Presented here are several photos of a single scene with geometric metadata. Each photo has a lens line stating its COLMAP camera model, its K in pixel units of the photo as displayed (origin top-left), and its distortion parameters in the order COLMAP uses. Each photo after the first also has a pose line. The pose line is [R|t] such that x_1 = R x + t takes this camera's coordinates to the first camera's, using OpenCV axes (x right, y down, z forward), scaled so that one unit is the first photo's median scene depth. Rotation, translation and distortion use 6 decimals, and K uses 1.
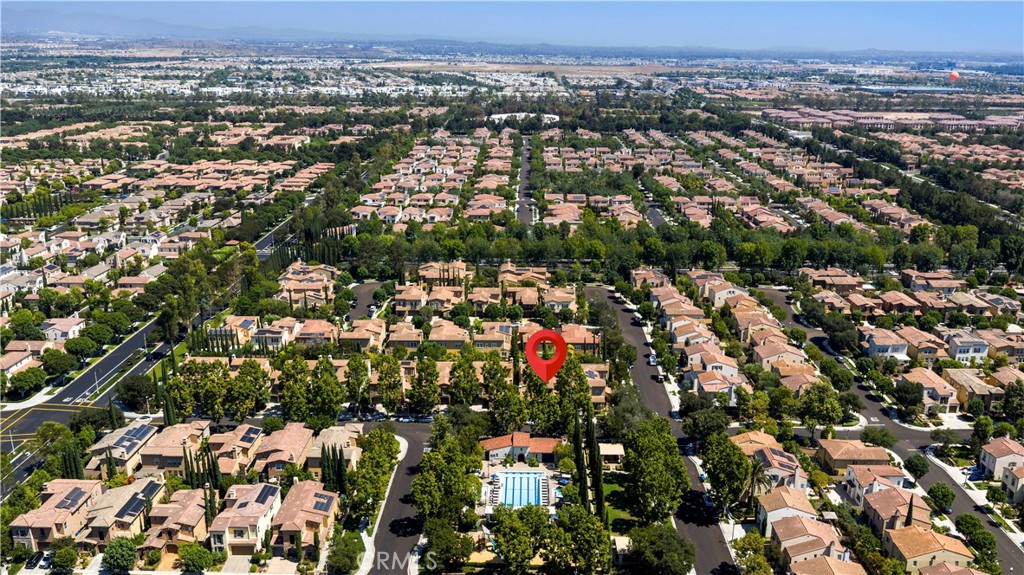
lens RADIAL K [[857.3, 0, 511.8], [0, 857.3, 288.3], [0, 0, 1]] dist [0.034505, -0.005191]
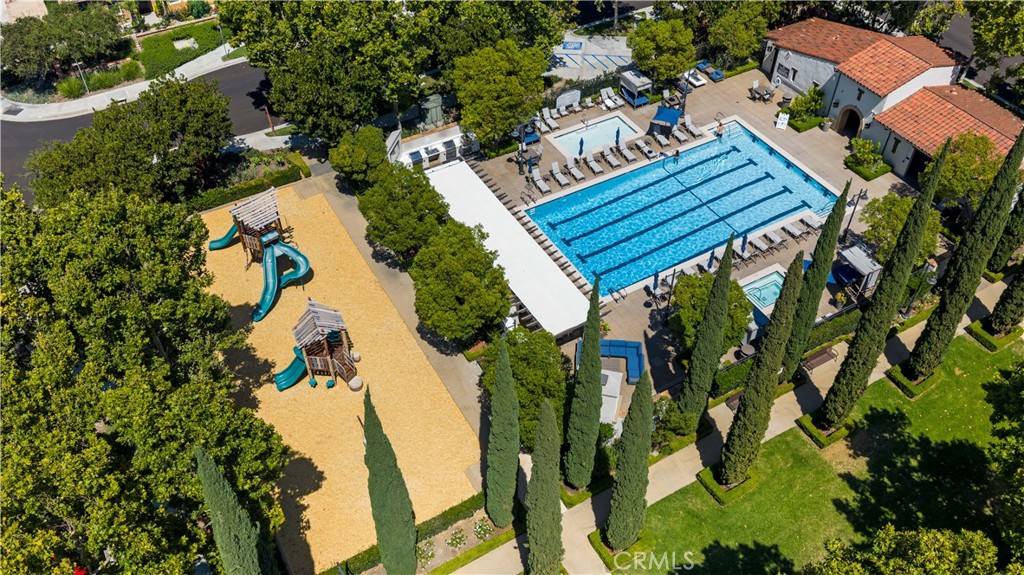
lens RADIAL K [[857.3, 0, 515.0], [0, 857.3, 286.9], [0, 0, 1]] dist [0.034505, -0.005191]
pose [[0.518033, 0.603326, -0.606333, 0.155335], [-0.243471, 0.783546, 0.571645, 0.107337], [0.819978, -0.148506, 0.552795, 0.754968]]
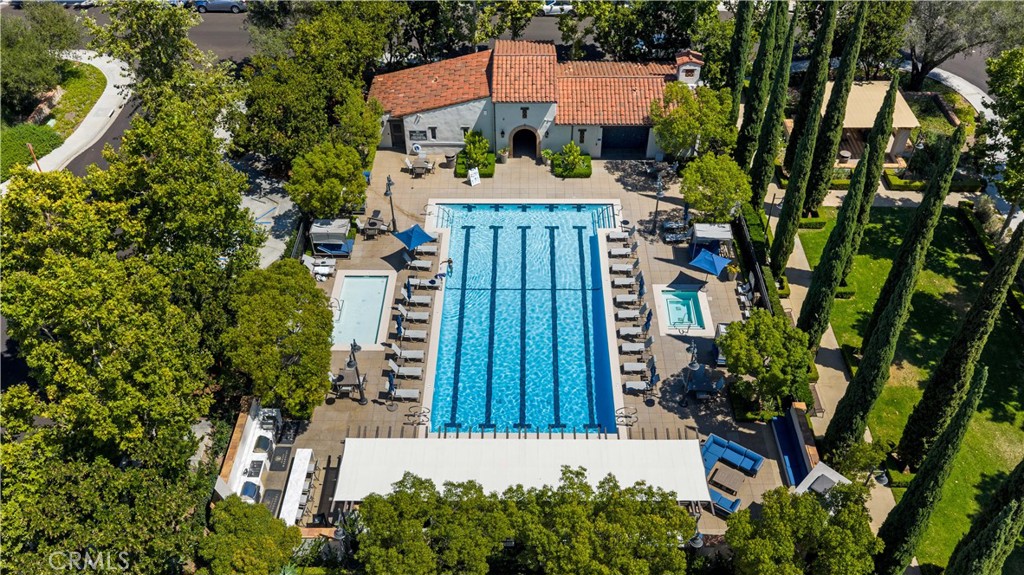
lens RADIAL K [[857.3, 0, 514.8], [0, 857.3, 296.2], [0, 0, 1]] dist [0.034505, -0.005191]
pose [[0.999901, -0.011440, -0.008183, 0.009751], [0.013887, 0.895318, 0.445212, 0.122044], [0.002234, -0.445282, 0.895388, 0.742957]]
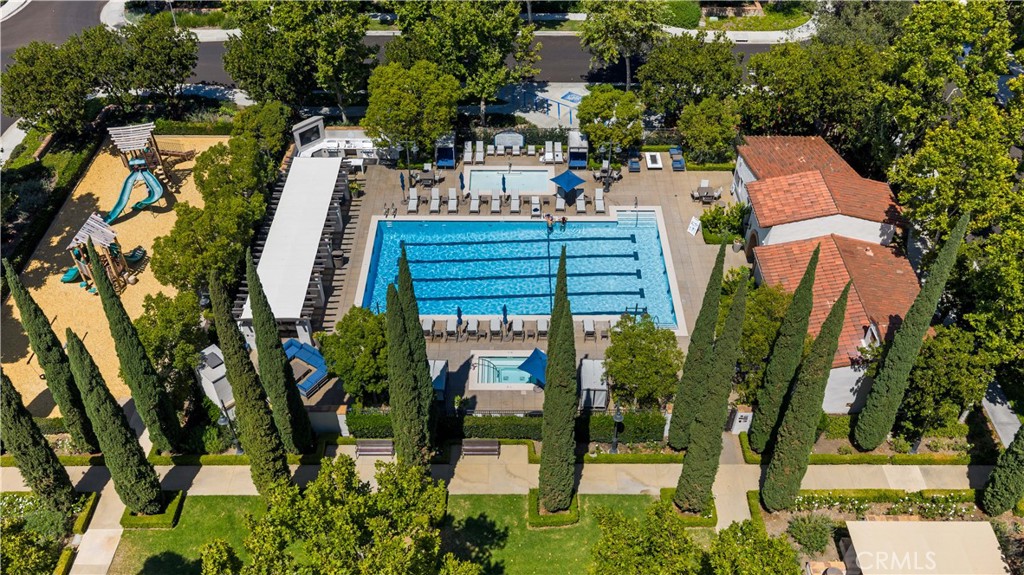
lens RADIAL K [[857.3, 0, 513.3], [0, 857.3, 283.2], [0, 0, 1]] dist [0.034505, -0.005191]
pose [[0.022555, 0.669990, -0.742027, 0.197371], [-0.288985, 0.714901, 0.636714, 0.069180], [0.957068, 0.200074, 0.209742, 0.887574]]
